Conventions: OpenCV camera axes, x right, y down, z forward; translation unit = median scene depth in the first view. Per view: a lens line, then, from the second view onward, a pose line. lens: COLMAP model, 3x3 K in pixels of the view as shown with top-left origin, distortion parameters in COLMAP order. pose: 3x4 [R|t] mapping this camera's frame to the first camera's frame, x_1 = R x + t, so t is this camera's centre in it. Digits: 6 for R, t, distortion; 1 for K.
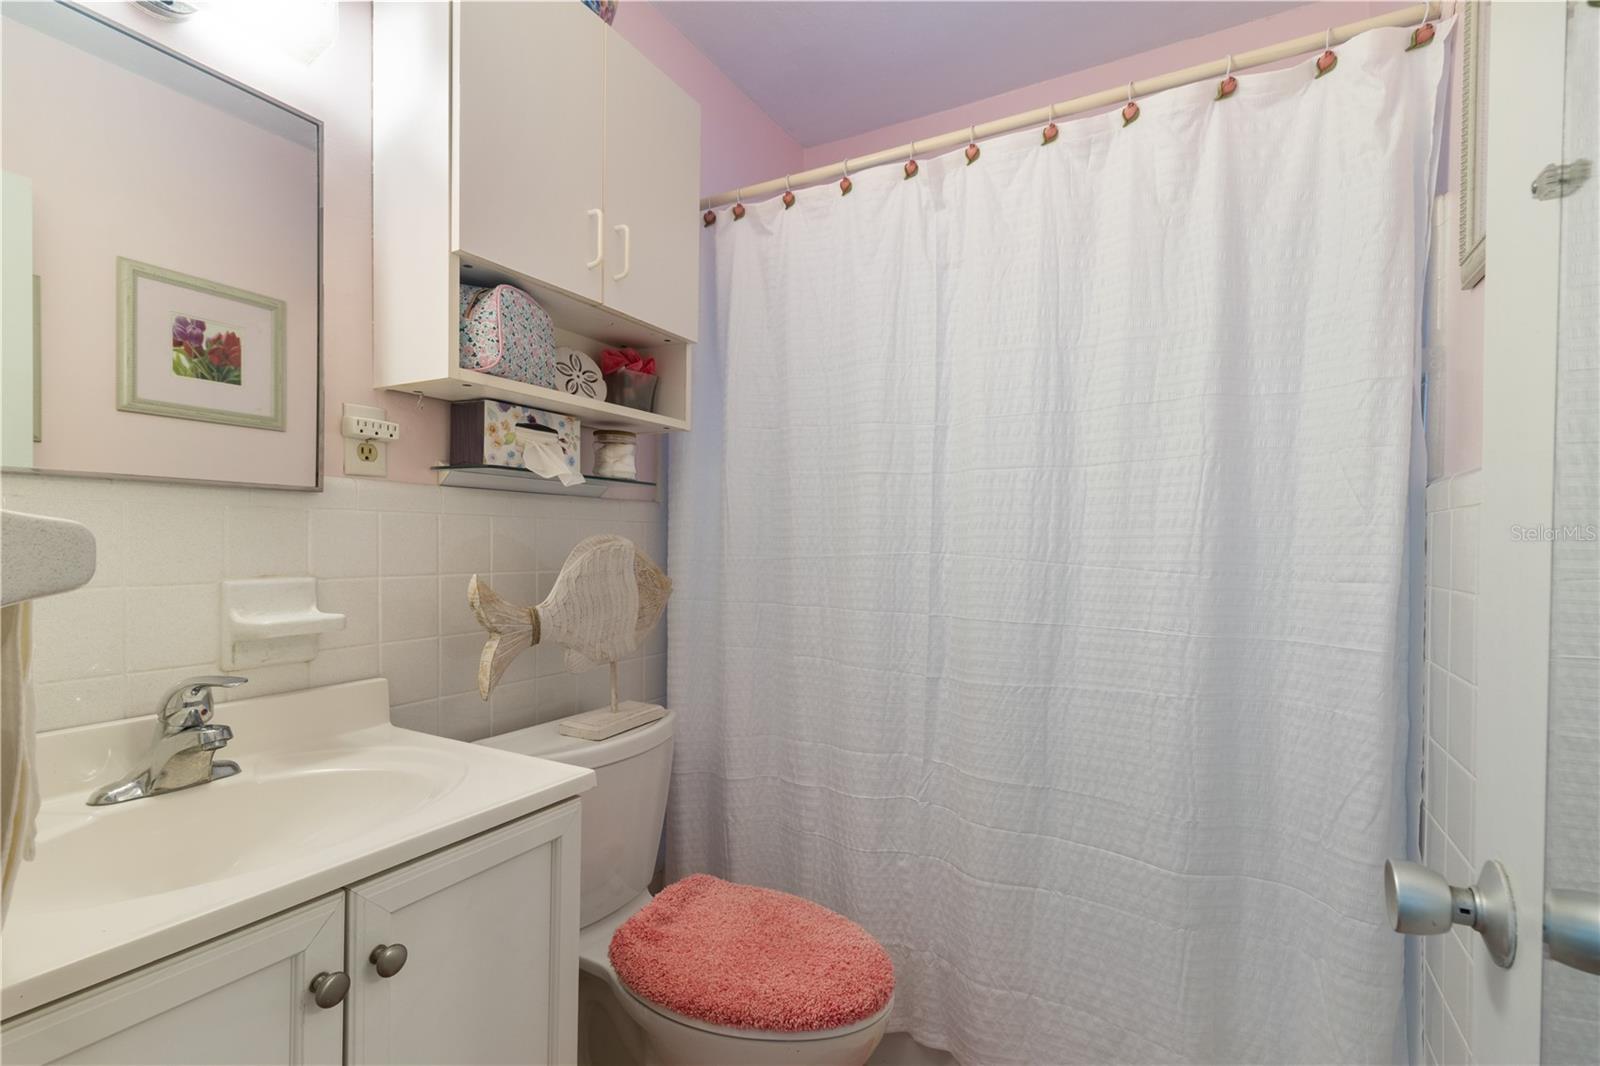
lens RADIAL K [[748.9, 0, 800.8], [0, 748.9, 540.4], [0, 0, 1]] dist [0.002119, 0.001925]
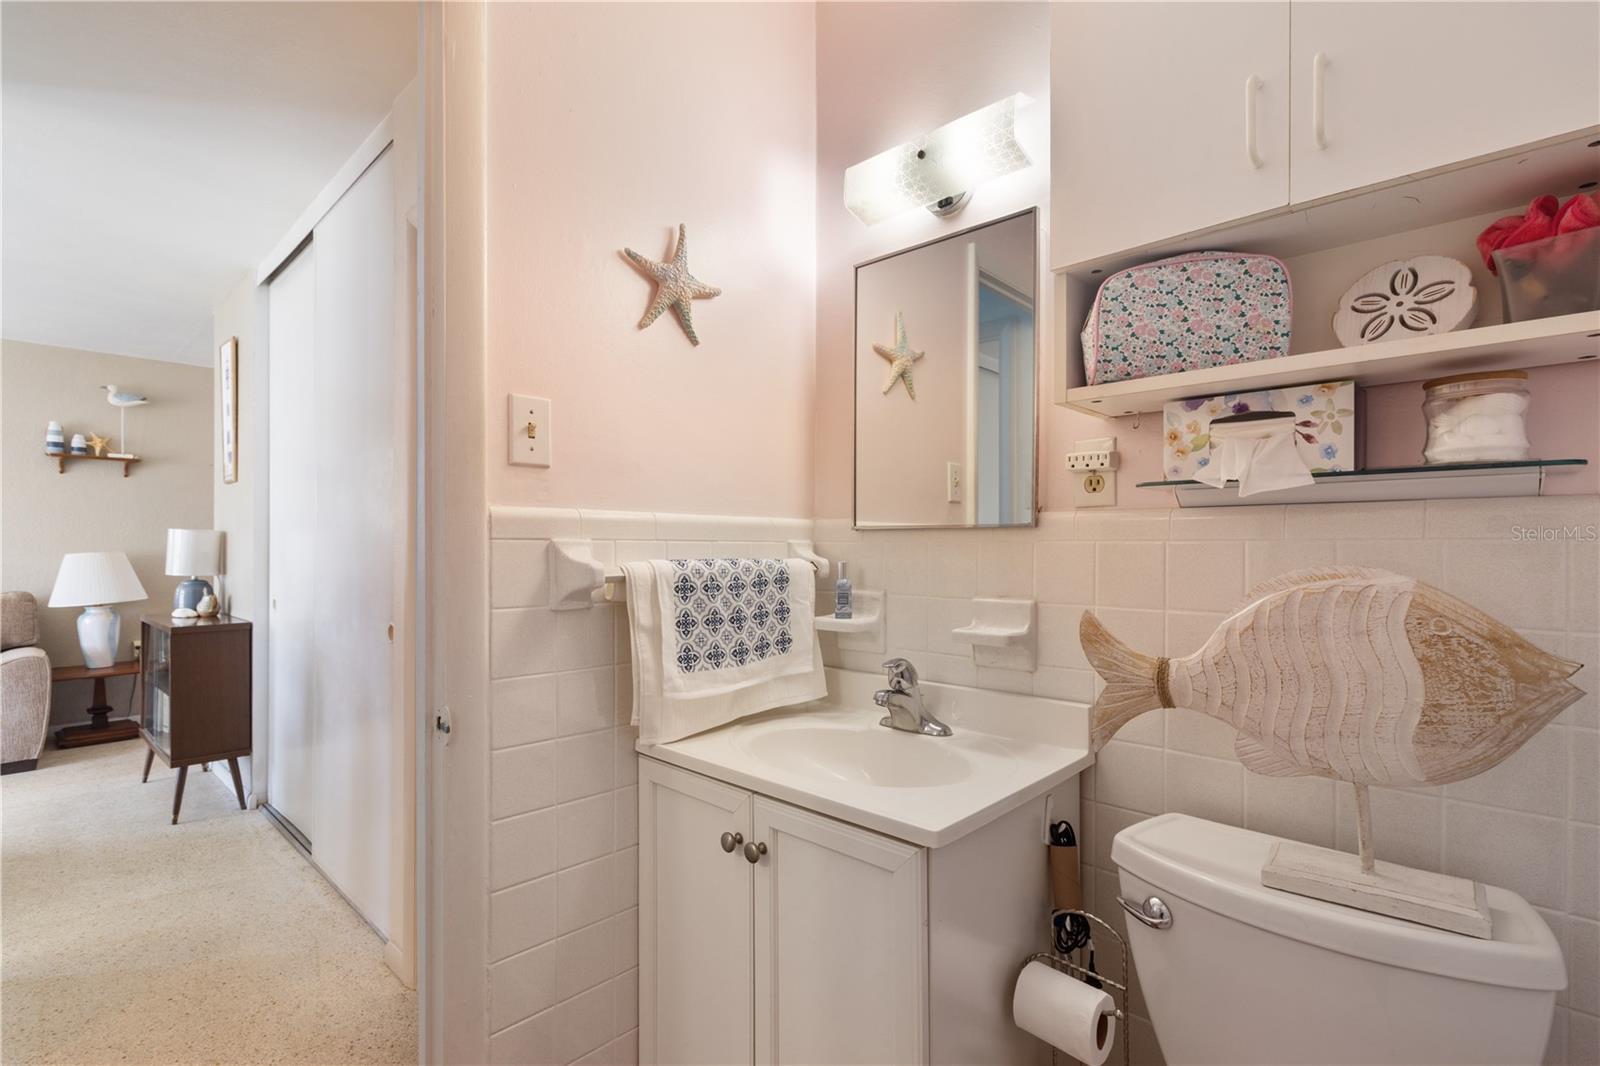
lens RADIAL K [[748.9, 0, 801.5], [0, 748.9, 549.3], [0, 0, 1]] dist [0.002119, 0.001925]
pose [[-0.255360, -0.007305, -0.966818, 0.457507], [-0.002418, 0.999973, -0.006917, -0.017516], [0.966843, 0.000571, -0.255371, 0.770393]]
